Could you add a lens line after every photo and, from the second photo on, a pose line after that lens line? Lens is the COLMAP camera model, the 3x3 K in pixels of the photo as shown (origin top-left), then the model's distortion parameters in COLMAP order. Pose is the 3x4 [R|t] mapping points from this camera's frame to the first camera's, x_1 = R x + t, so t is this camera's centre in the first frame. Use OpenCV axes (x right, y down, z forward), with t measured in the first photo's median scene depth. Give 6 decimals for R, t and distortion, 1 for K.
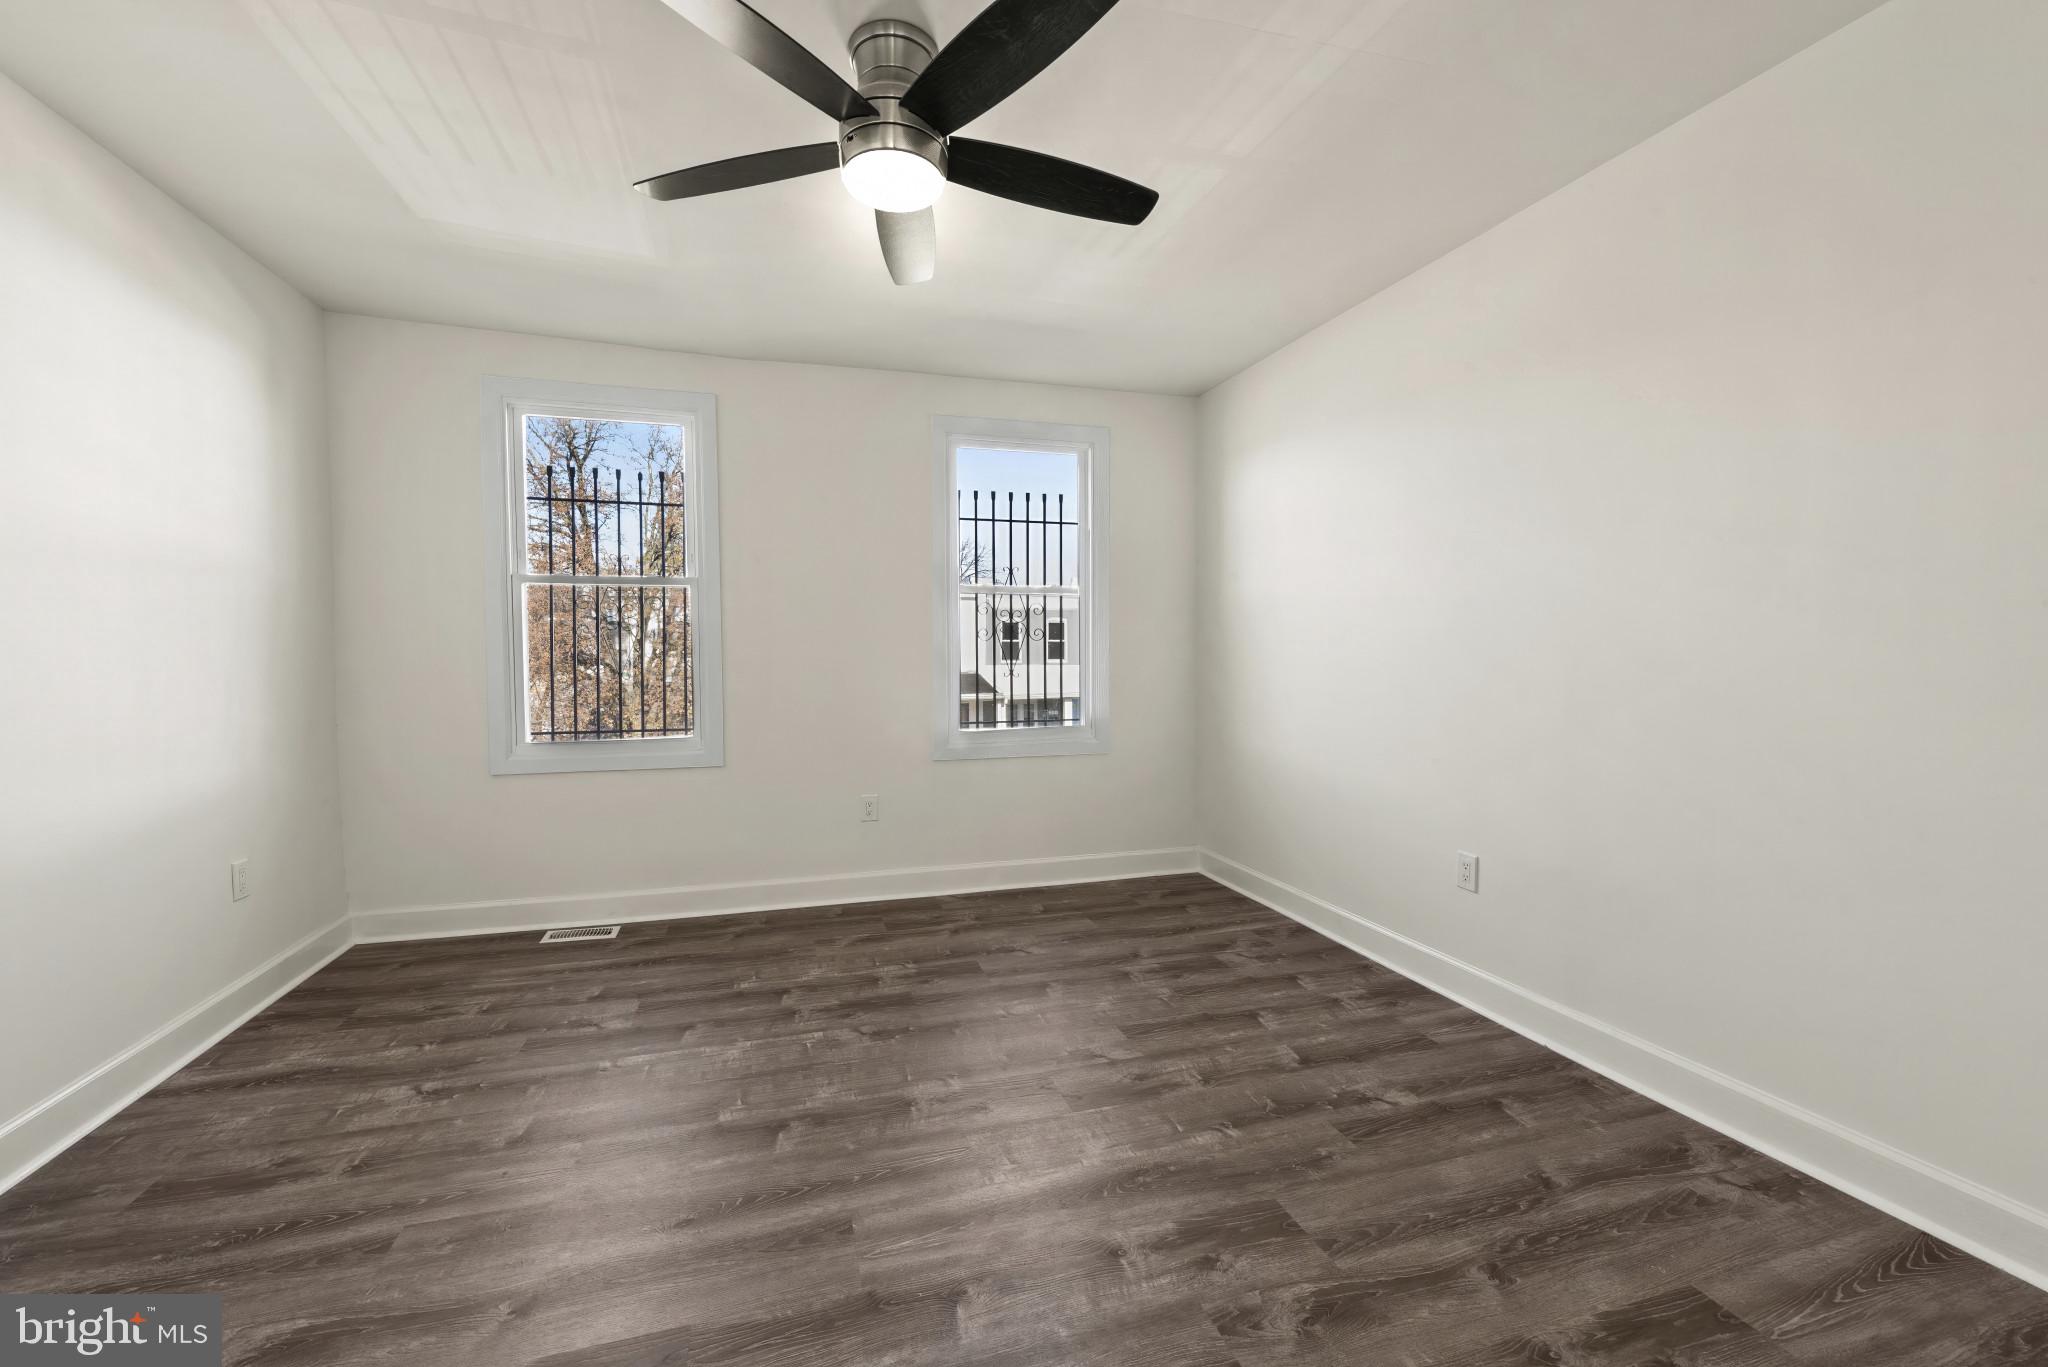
lens RADIAL K [[815.0, 0, 1008.8], [0, 815.0, 691.9], [0, 0, 1]] dist [0.003567, -0.000134]
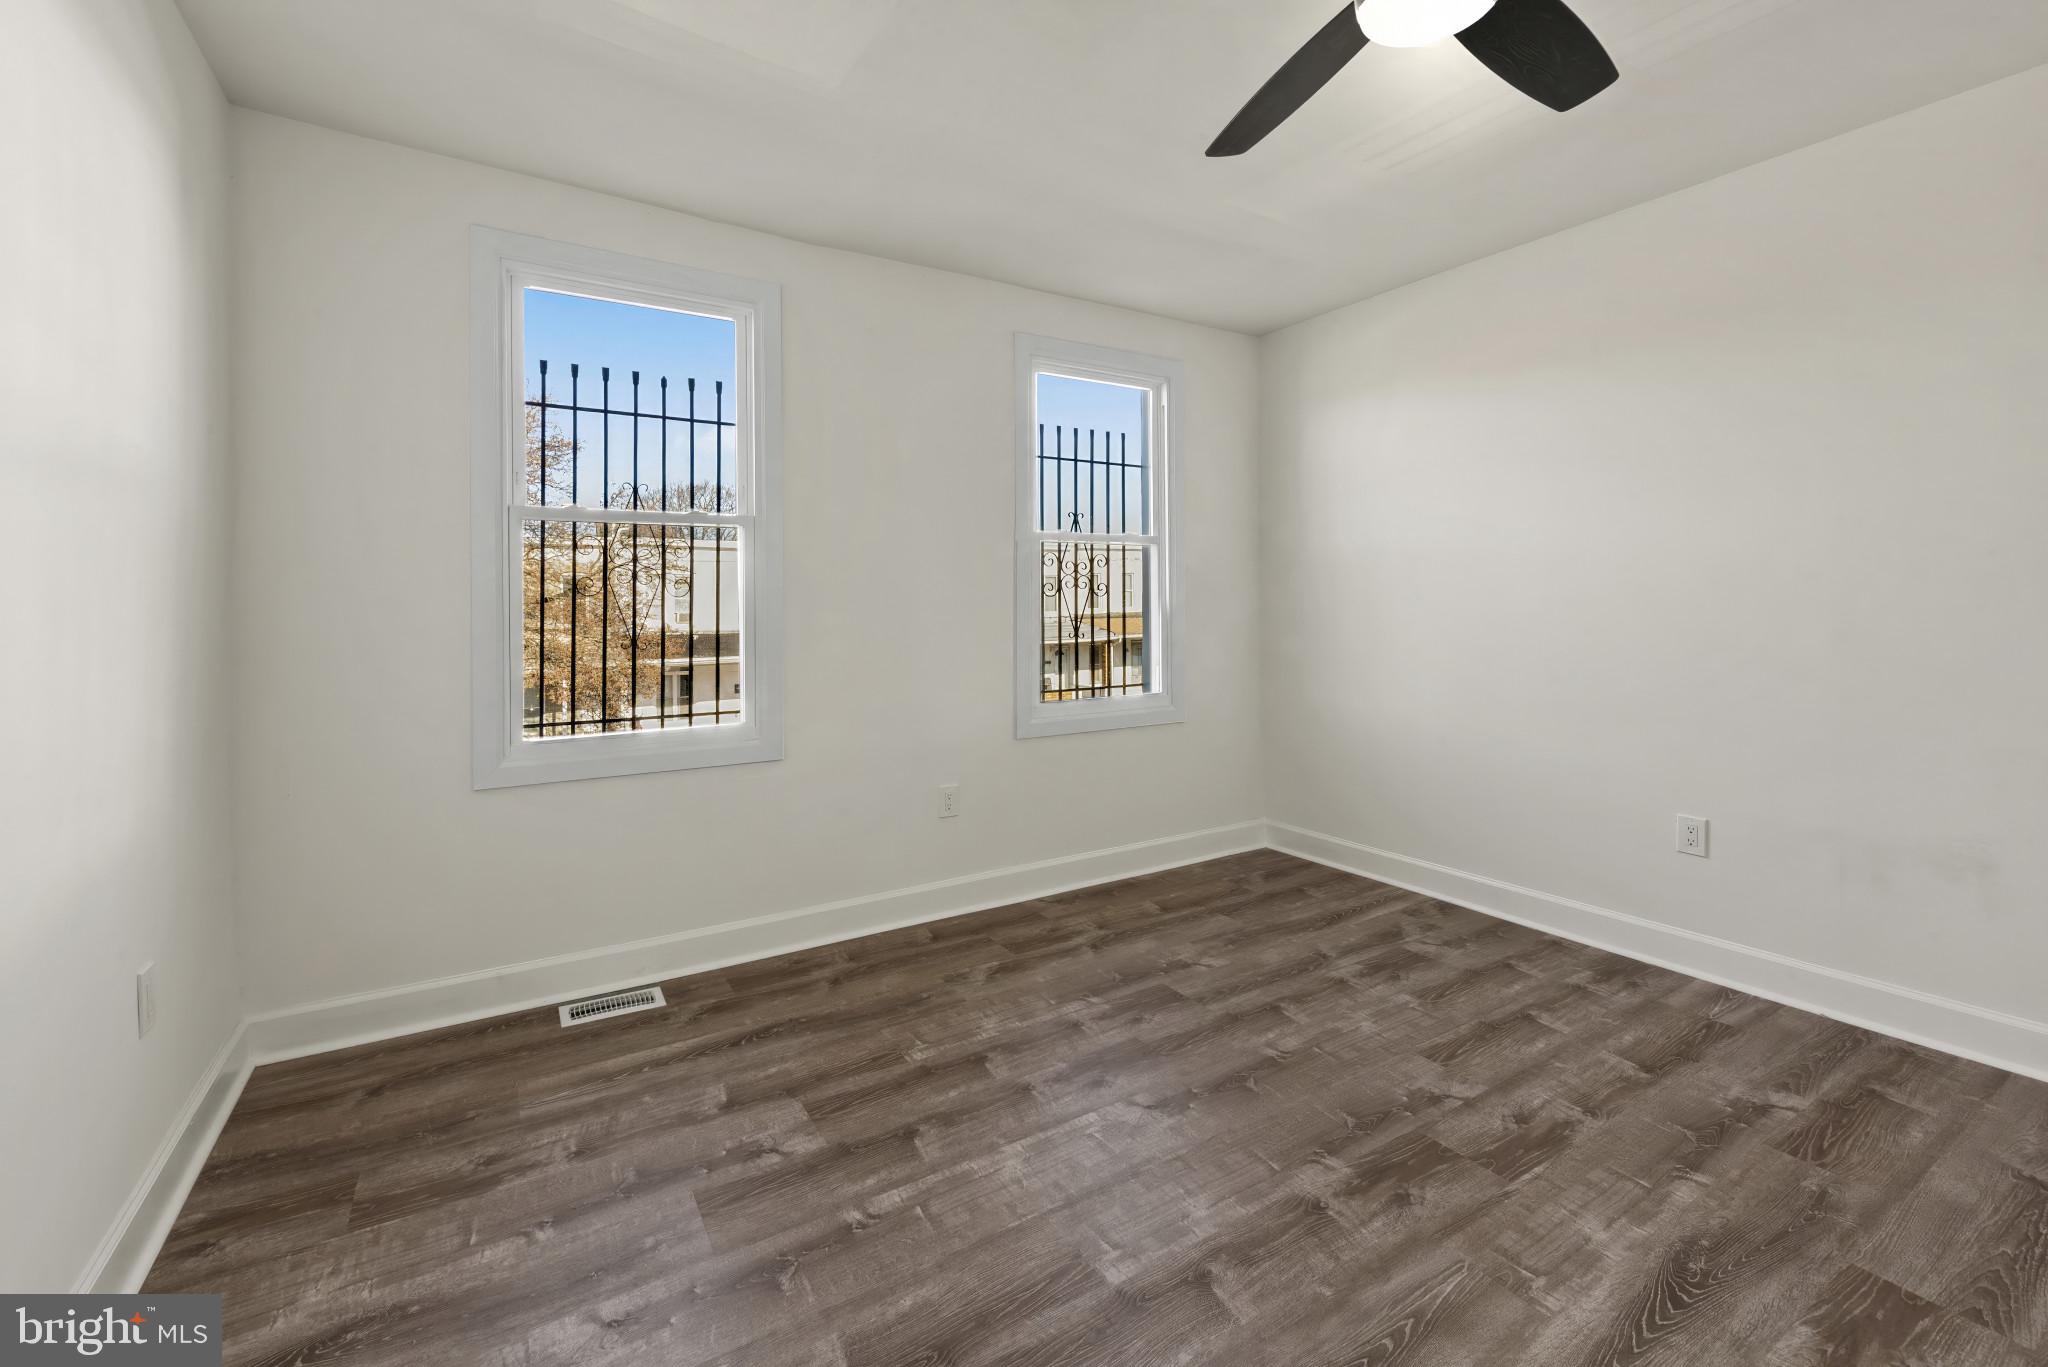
lens RADIAL K [[847.7, 0, 1003.2], [0, 847.7, 612.4], [0, 0, 1]] dist [0.003631, -0.000498]
pose [[0.968569, -0.006517, 0.248659, -0.506918], [0.017225, 0.999014, -0.040913, -0.016730], [-0.248147, 0.043911, 0.967727, 0.239041]]
